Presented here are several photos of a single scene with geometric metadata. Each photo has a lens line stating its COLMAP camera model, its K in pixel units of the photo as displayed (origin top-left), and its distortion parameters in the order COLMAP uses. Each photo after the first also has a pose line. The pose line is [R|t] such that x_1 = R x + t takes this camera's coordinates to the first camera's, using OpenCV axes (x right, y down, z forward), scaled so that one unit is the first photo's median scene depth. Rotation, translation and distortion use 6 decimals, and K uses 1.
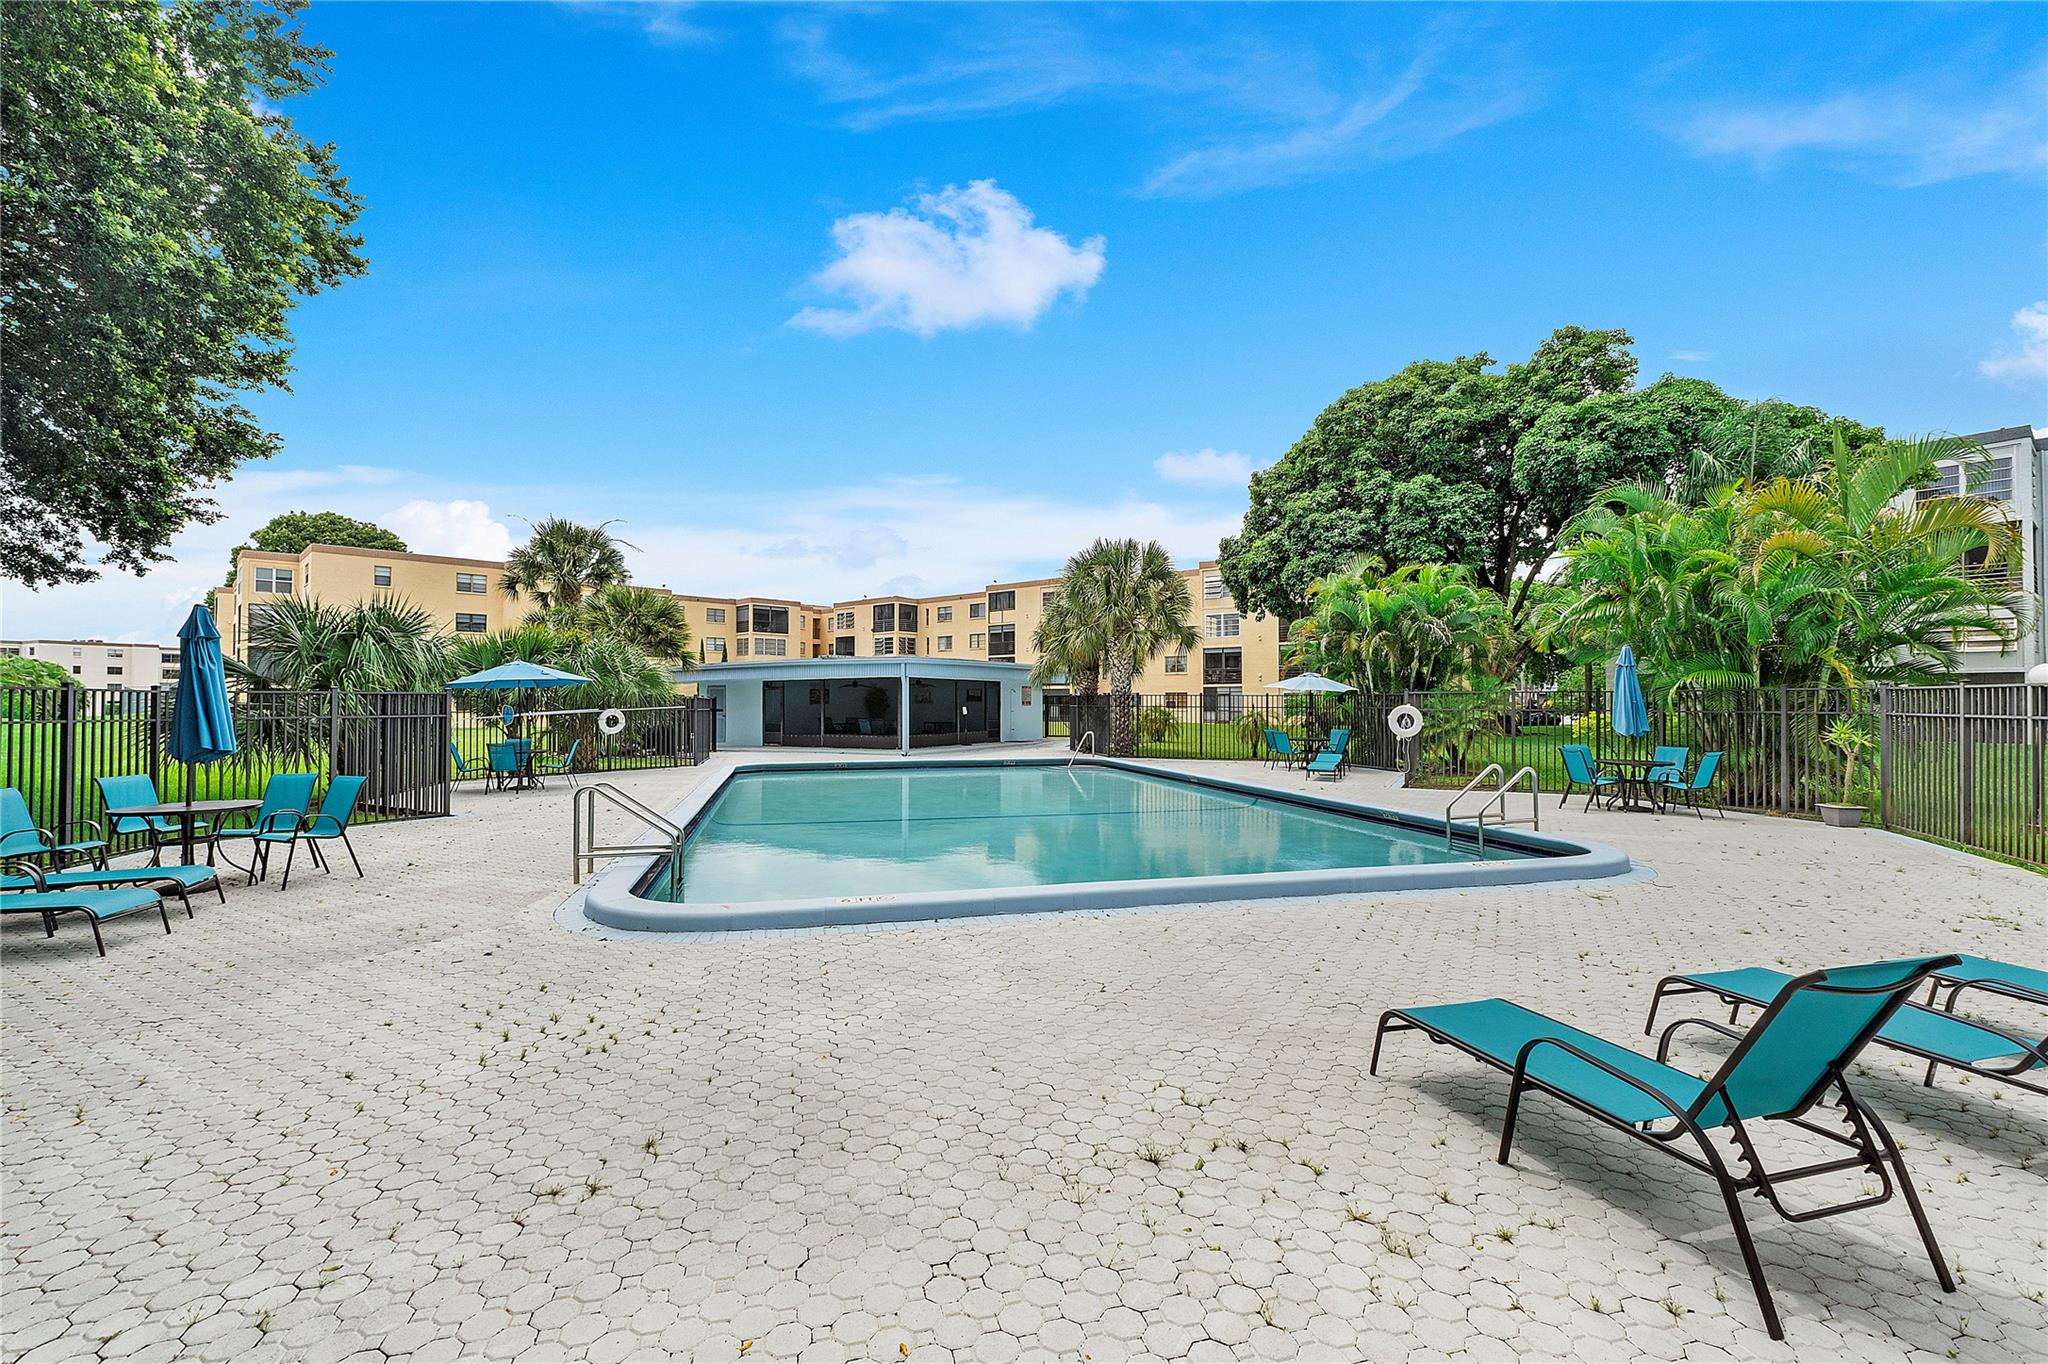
lens RADIAL K [[872.4, 0, 1016.9], [0, 872.4, 687.5], [0, 0, 1]] dist [-0.003110, -0.000549]
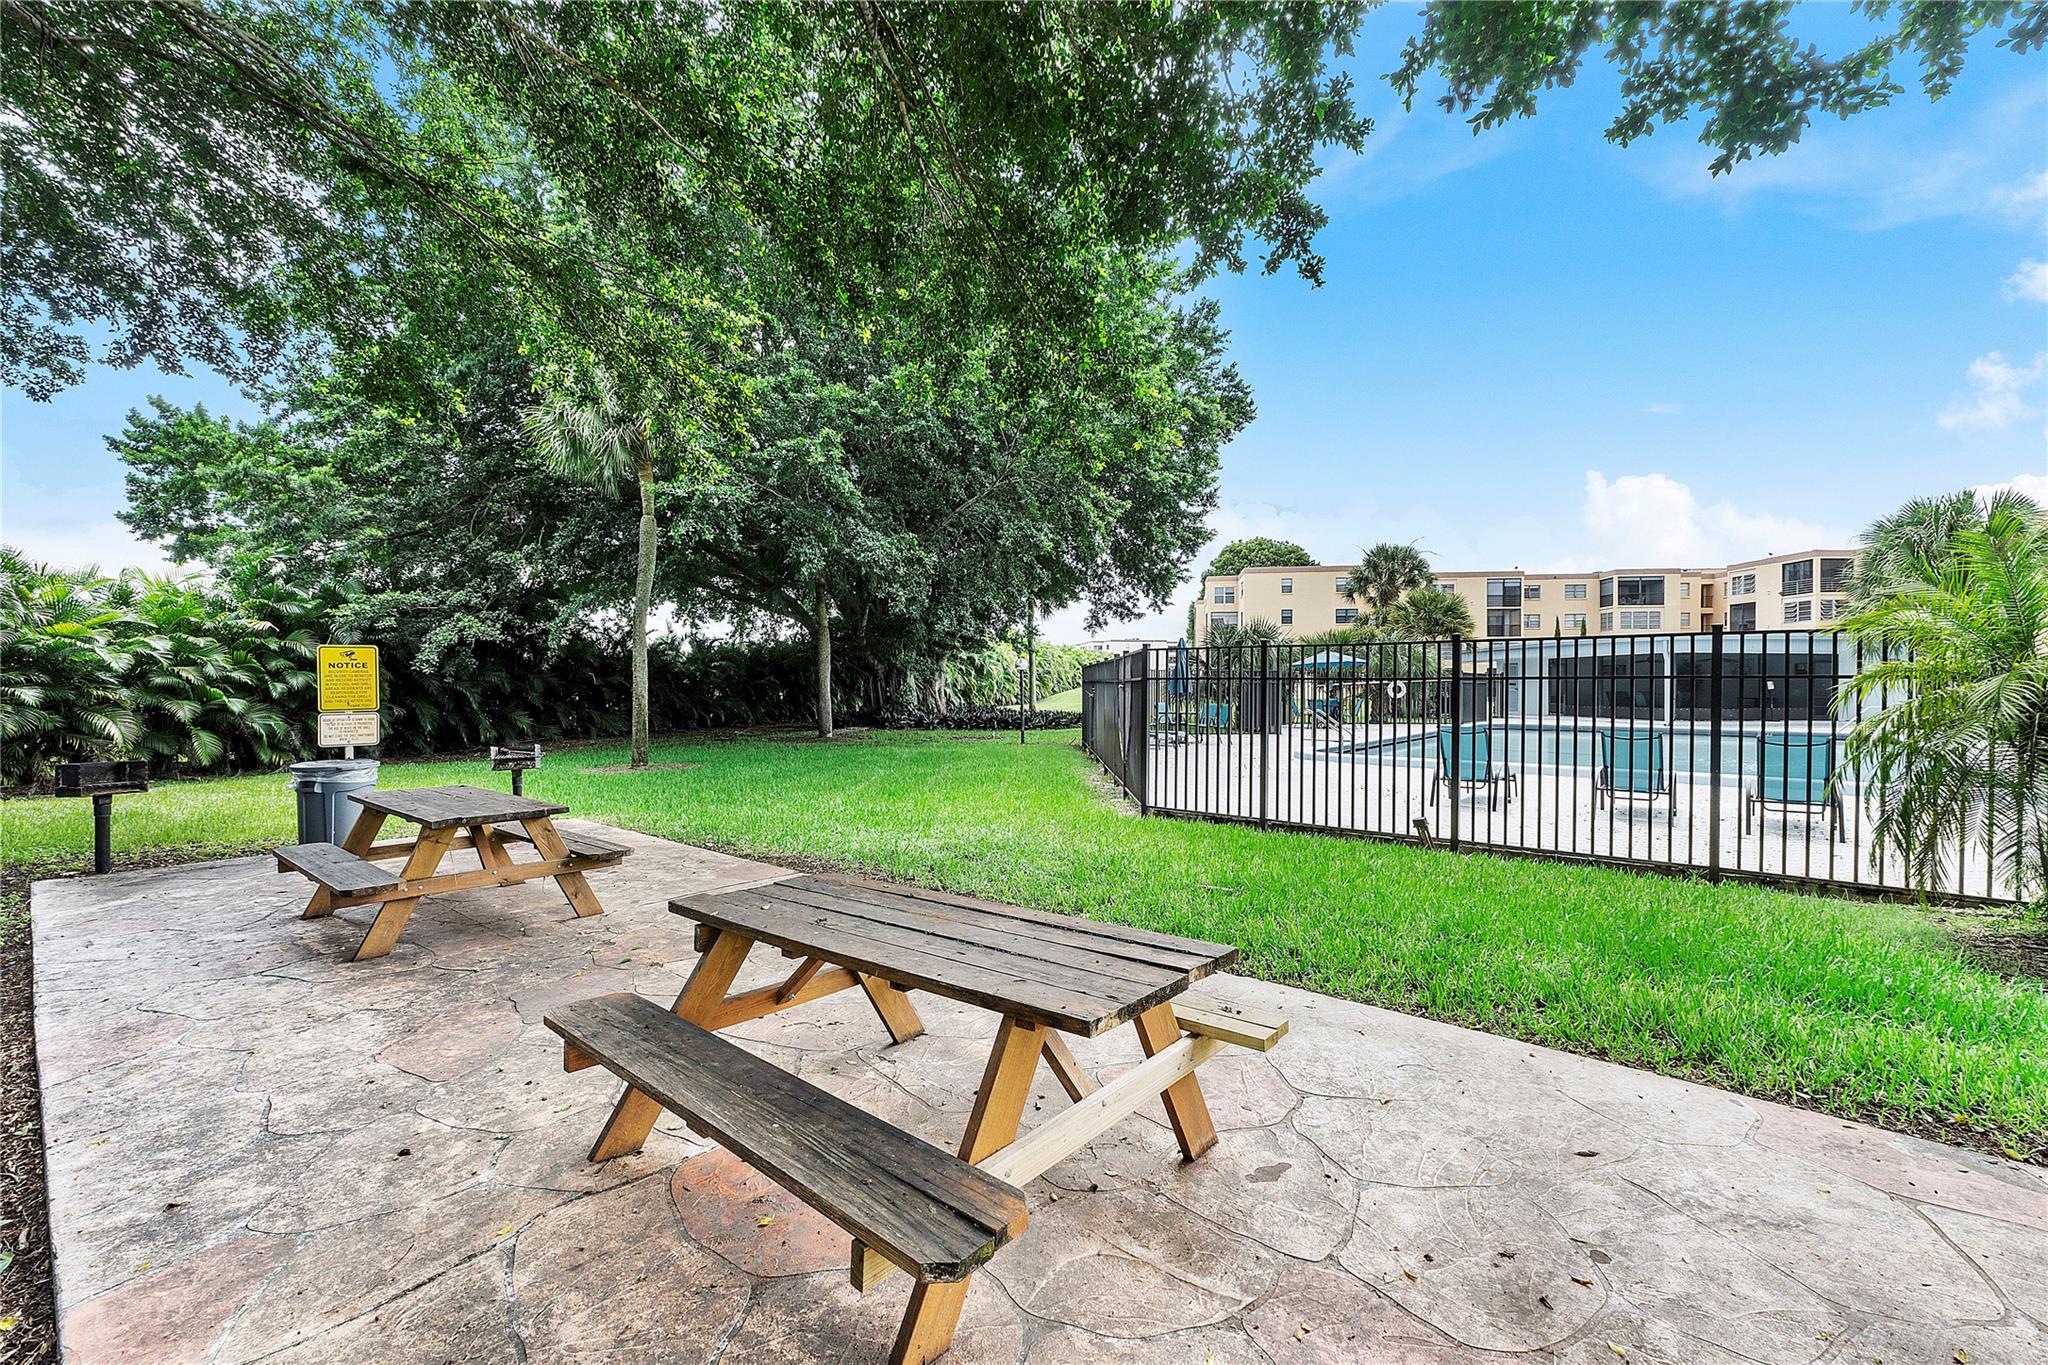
lens RADIAL K [[872.4, 0, 1017.1], [0, 872.4, 685.3], [0, 0, 1]] dist [-0.003110, -0.000549]
pose [[0.582729, 0.004774, -0.812653, 0.139524], [0.013574, 0.999786, 0.015607, -0.000208], [0.812553, -0.020125, 0.582540, -0.142795]]
